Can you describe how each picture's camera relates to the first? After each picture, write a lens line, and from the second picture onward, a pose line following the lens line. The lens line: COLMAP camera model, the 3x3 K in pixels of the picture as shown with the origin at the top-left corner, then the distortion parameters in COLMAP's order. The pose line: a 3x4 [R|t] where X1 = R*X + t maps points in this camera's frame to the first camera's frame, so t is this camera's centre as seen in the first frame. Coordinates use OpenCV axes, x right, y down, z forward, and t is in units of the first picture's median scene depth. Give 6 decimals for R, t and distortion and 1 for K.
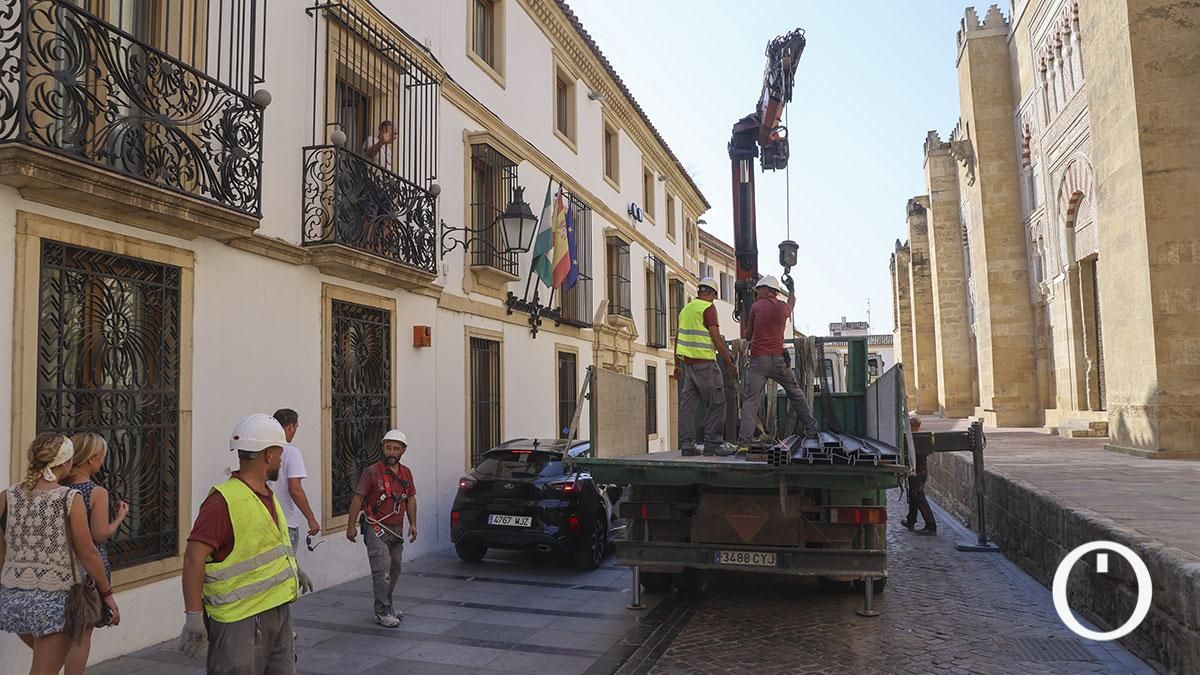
lens RADIAL K [[861.4, 0, 579.5], [0, 861.4, 348.0], [0, 0, 1]] dist [-0.111465, 0.079178]
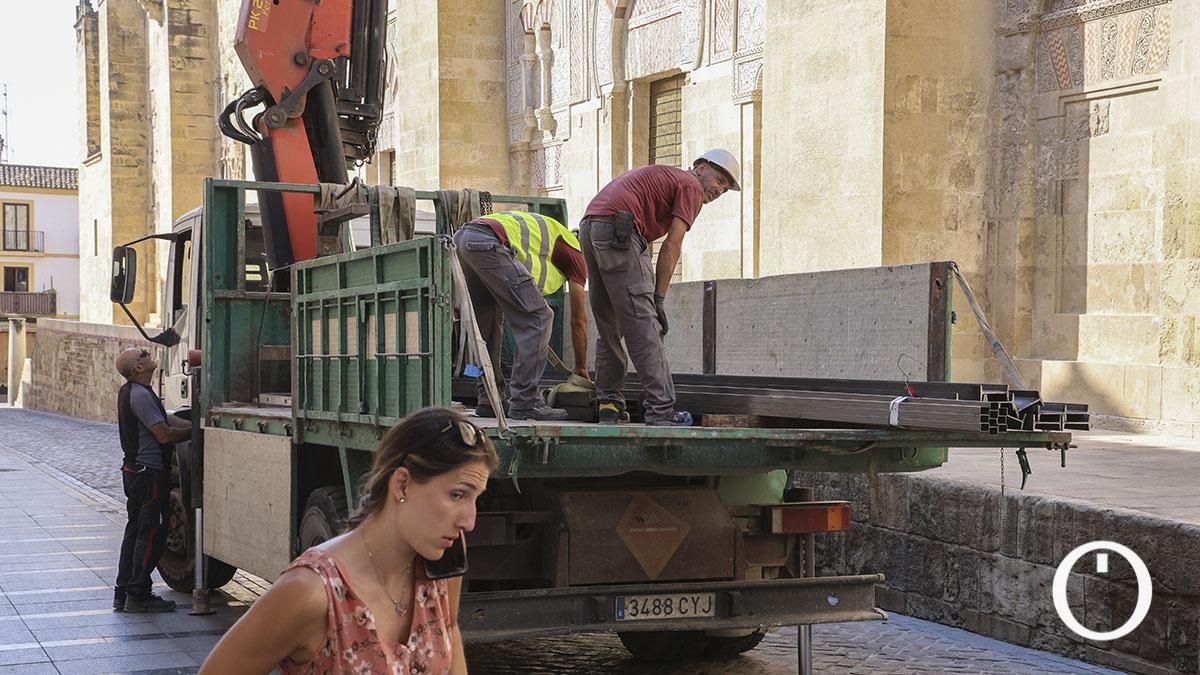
lens RADIAL K [[1754.4, 0, 628.9], [0, 1754.4, 362.5], [0, 0, 1]] dist [0.197487, 0.104373]
pose [[0.741862, 0.004736, 0.670536, -0.232582], [-0.068216, 0.995320, 0.068442, 0.007269], [-0.667073, -0.096516, 0.738714, 0.084184]]
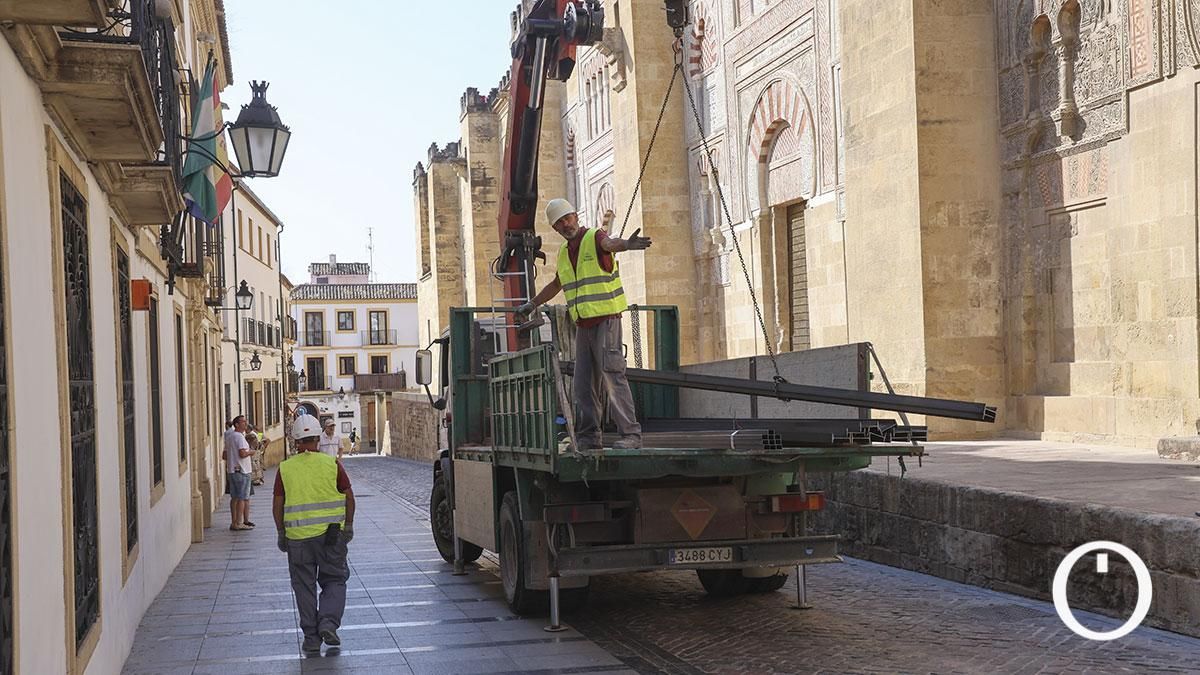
lens RADIAL K [[1405.4, 0, 597.6], [0, 1405.4, 391.5], [0, 0, 1]] dist [0.037225, 0.327381]
pose [[0.851152, -0.018794, 0.524582, -0.277184], [-0.016389, 0.997920, 0.062345, -0.007835], [-0.524663, -0.061662, 0.849074, -0.082392]]
